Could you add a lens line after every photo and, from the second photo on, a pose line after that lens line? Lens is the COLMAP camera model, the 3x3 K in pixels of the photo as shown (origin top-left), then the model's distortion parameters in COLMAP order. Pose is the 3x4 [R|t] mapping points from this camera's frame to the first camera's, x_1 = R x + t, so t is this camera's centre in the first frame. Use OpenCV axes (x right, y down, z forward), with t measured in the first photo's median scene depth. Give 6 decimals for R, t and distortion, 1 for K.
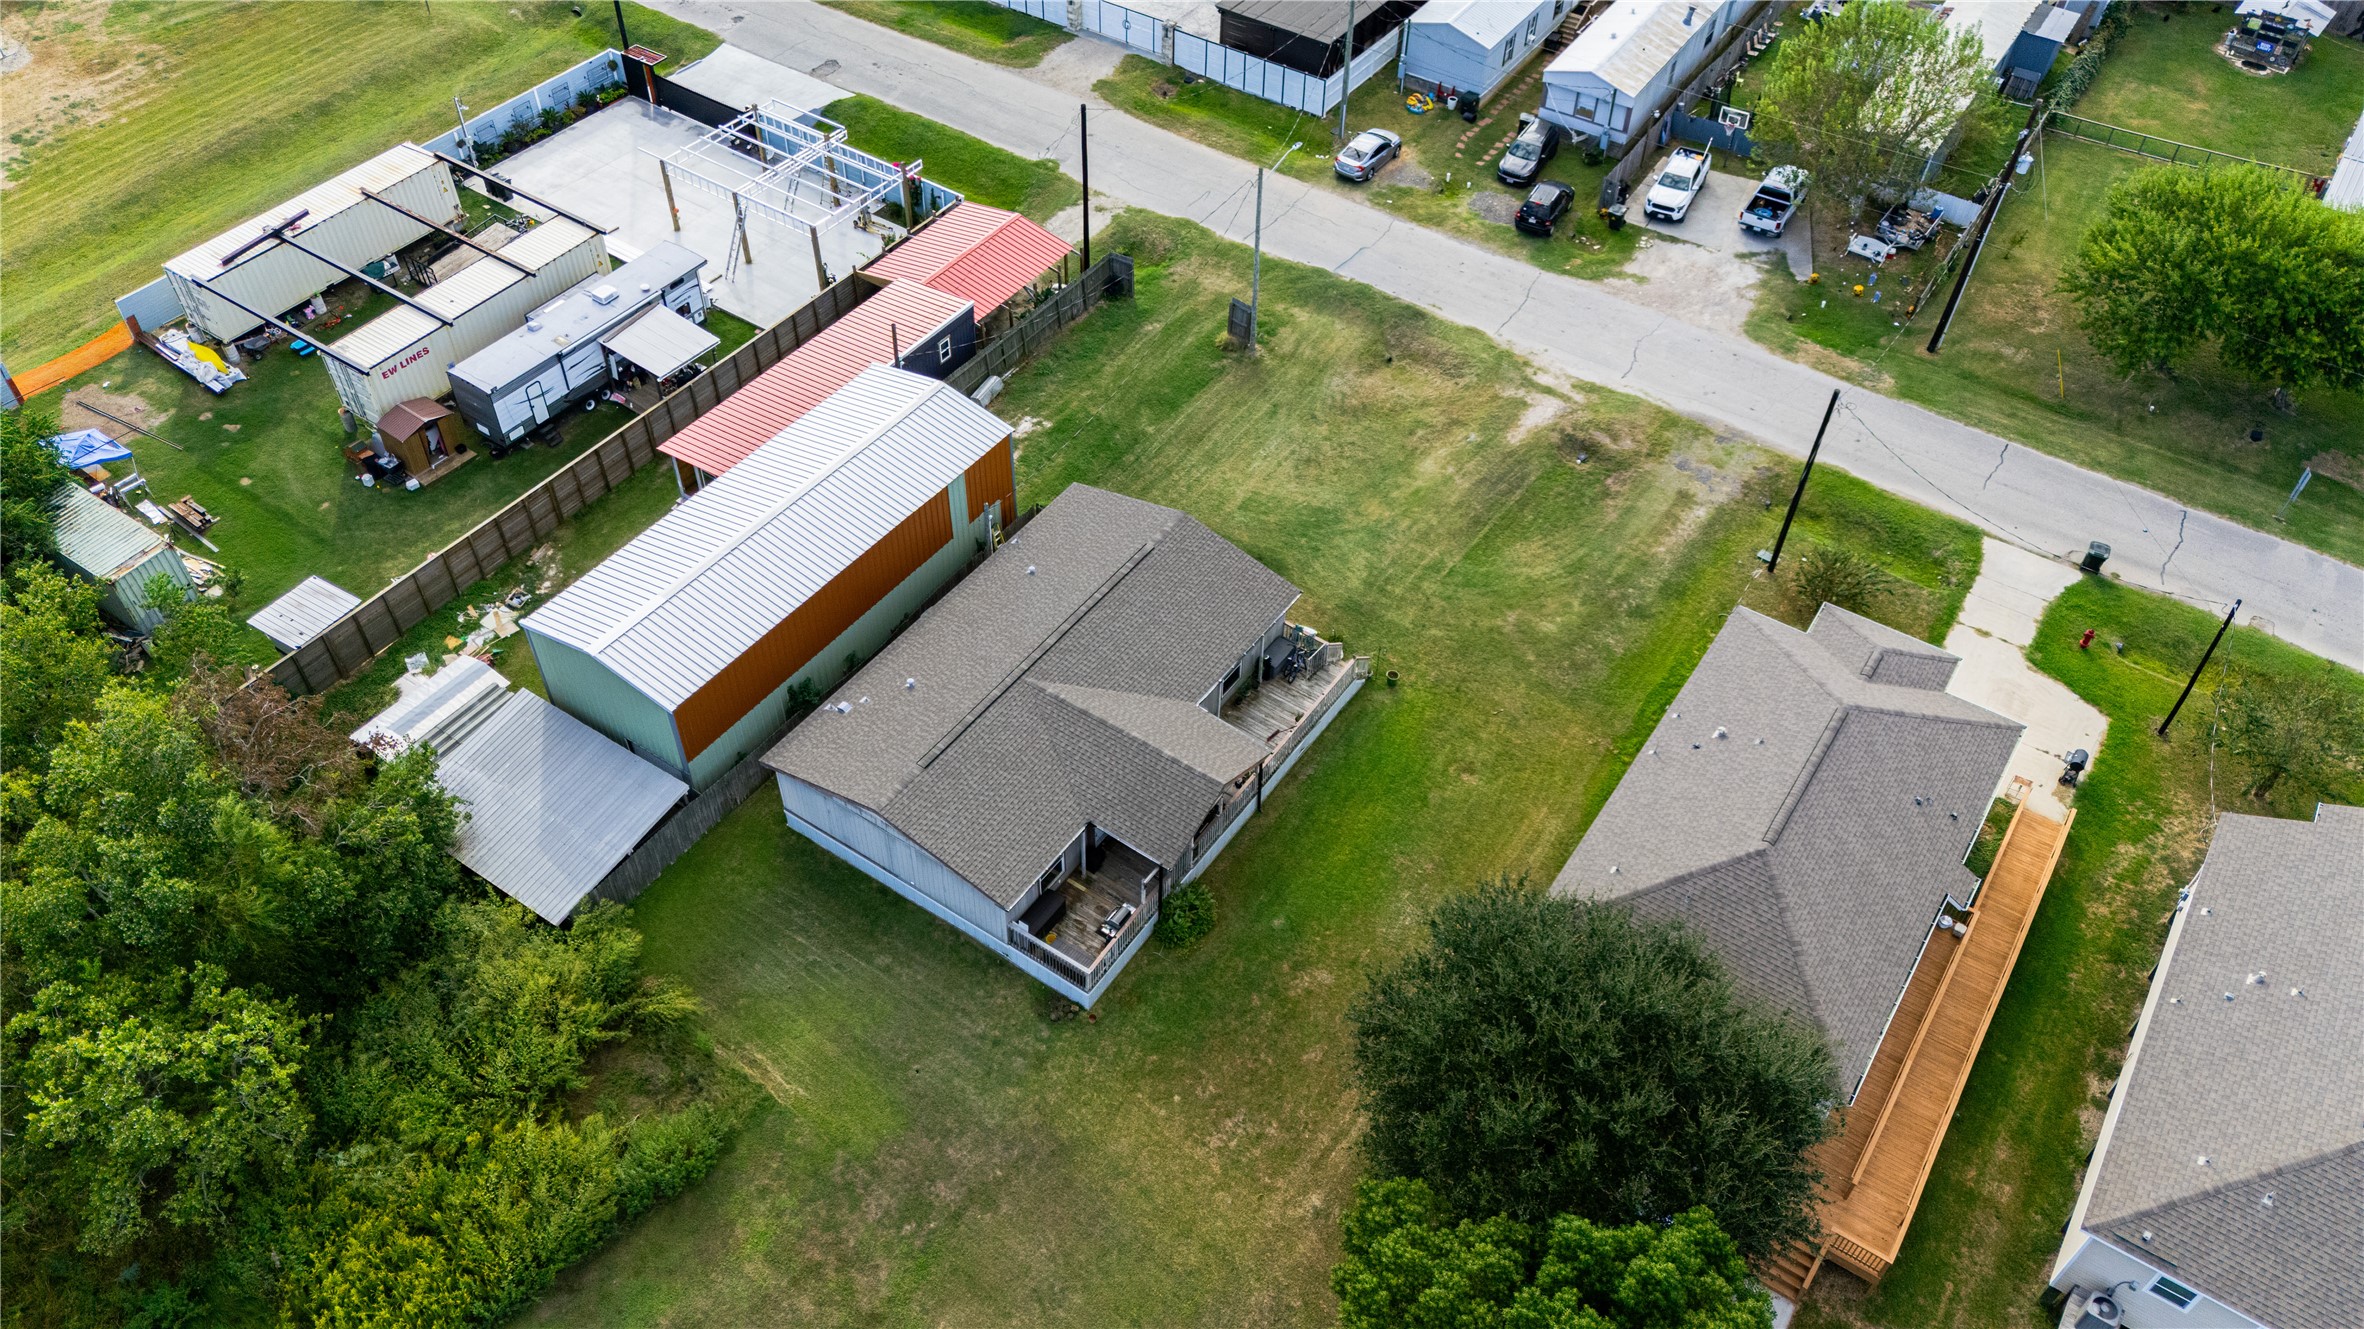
lens RADIAL K [[1728.7, 0, 1186.9], [0, 1728.7, 667.3], [0, 0, 1]] dist [0.036116, -0.003943]
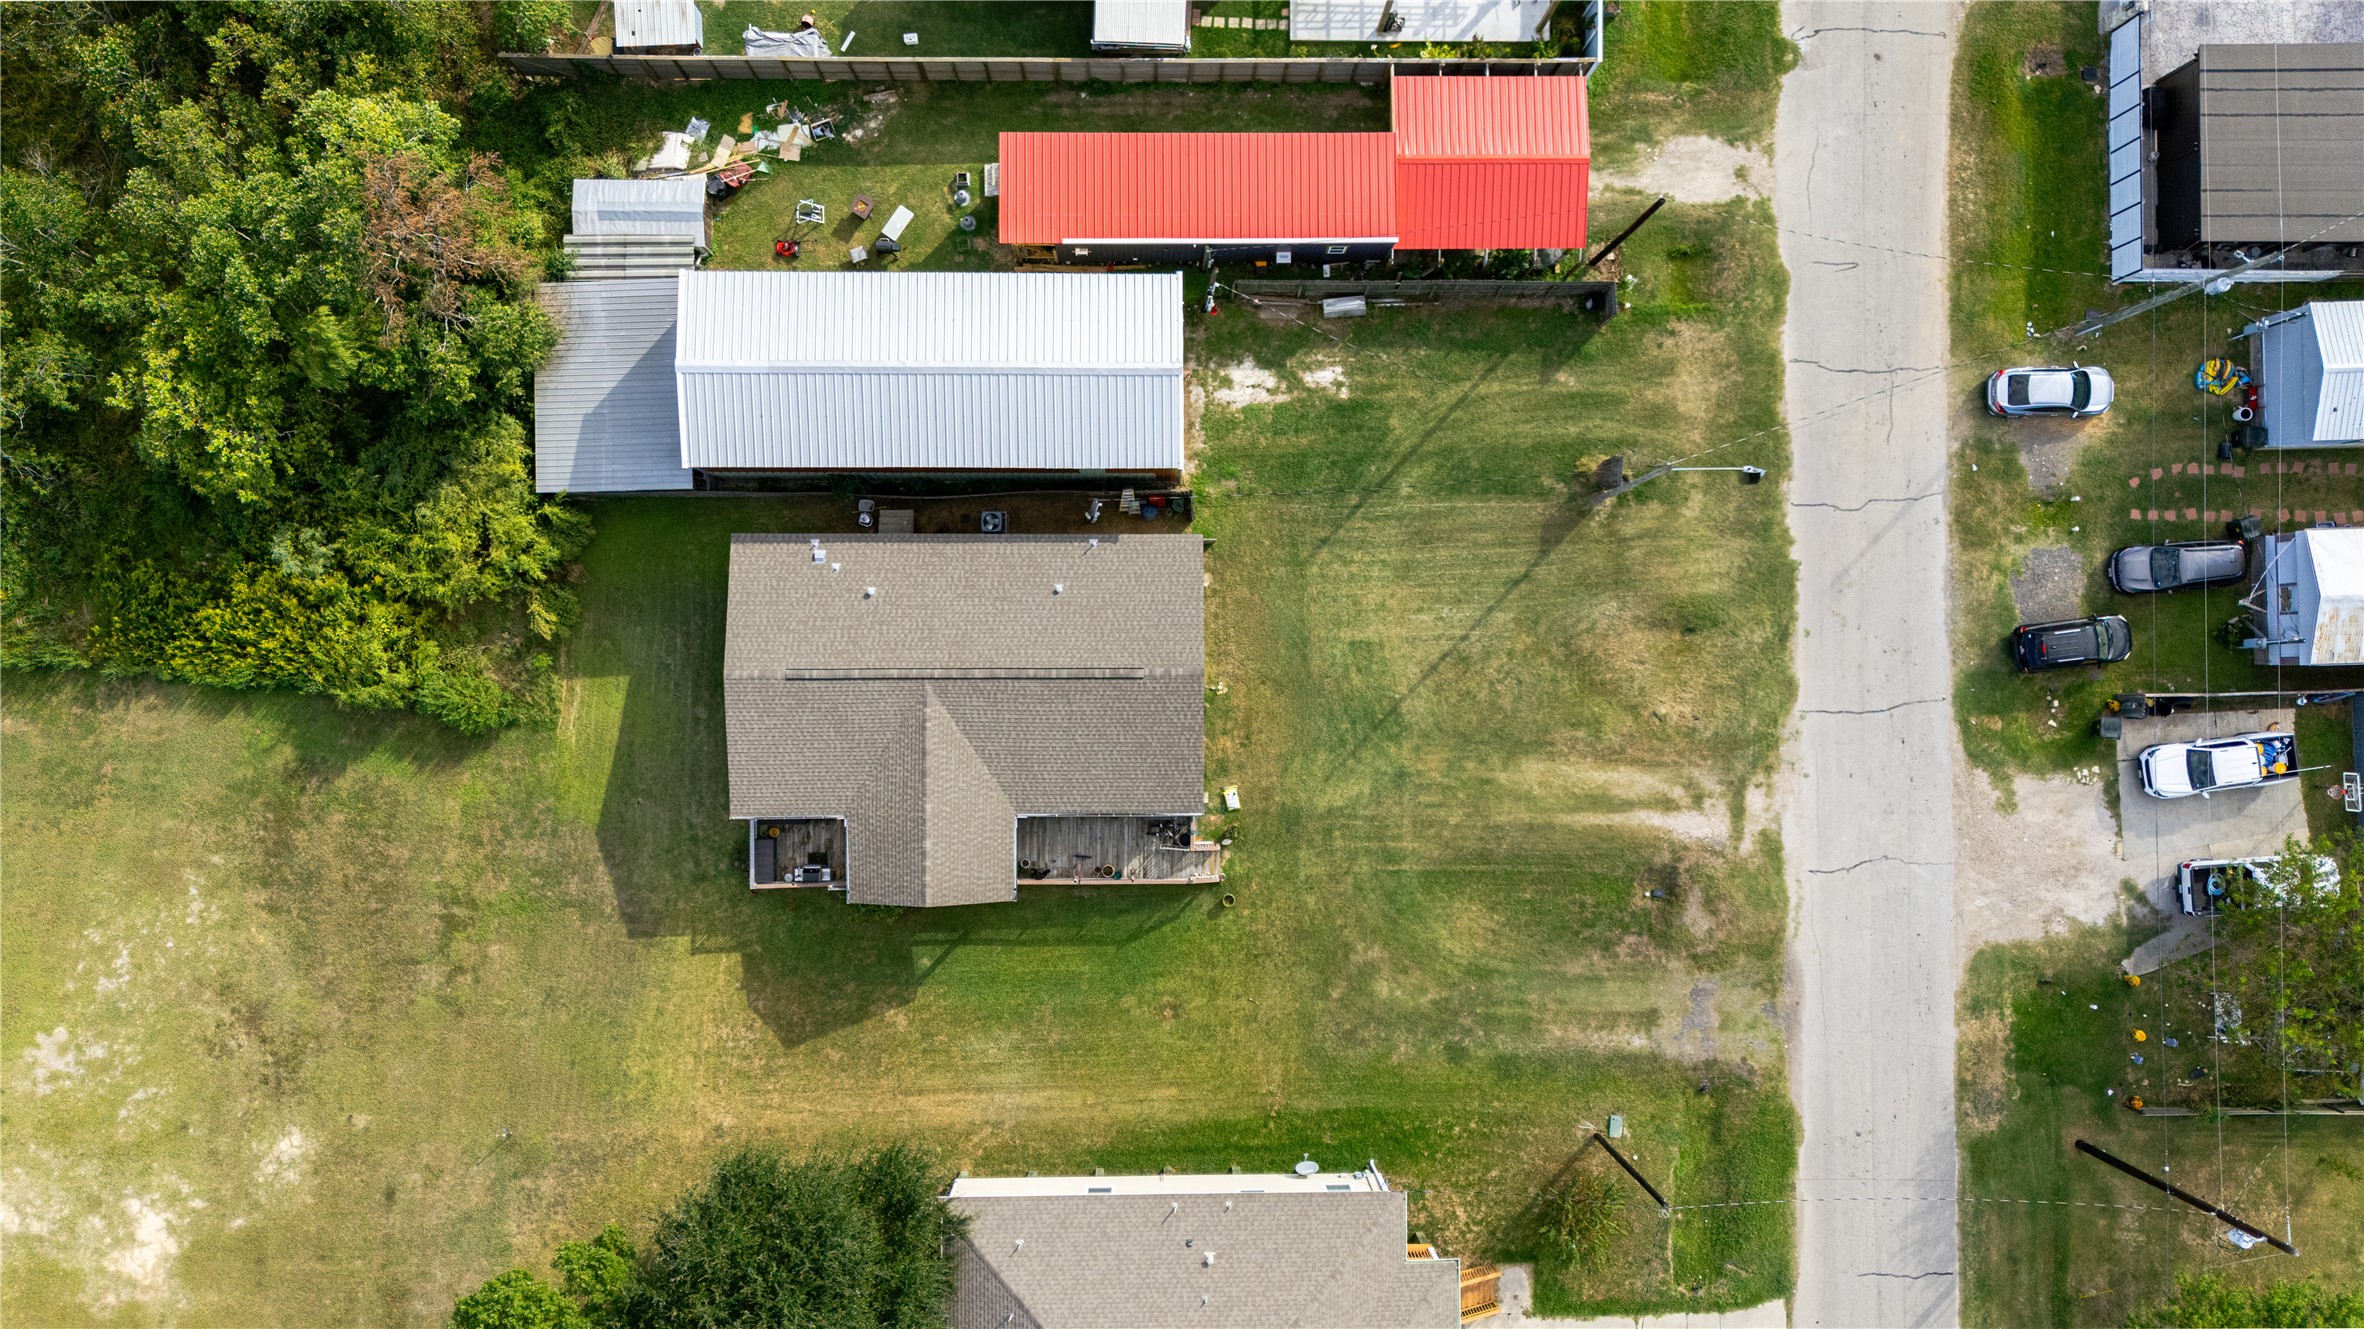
lens RADIAL K [[1728.7, 0, 1186.9], [0, 1728.7, 667.3], [0, 0, 1]] dist [0.036116, -0.003943]
pose [[0.564604, 0.825223, -0.015155, 0.005715], [-0.609661, 0.429357, 0.666308, -0.776039], [0.556359, -0.366960, 0.745523, 0.281311]]
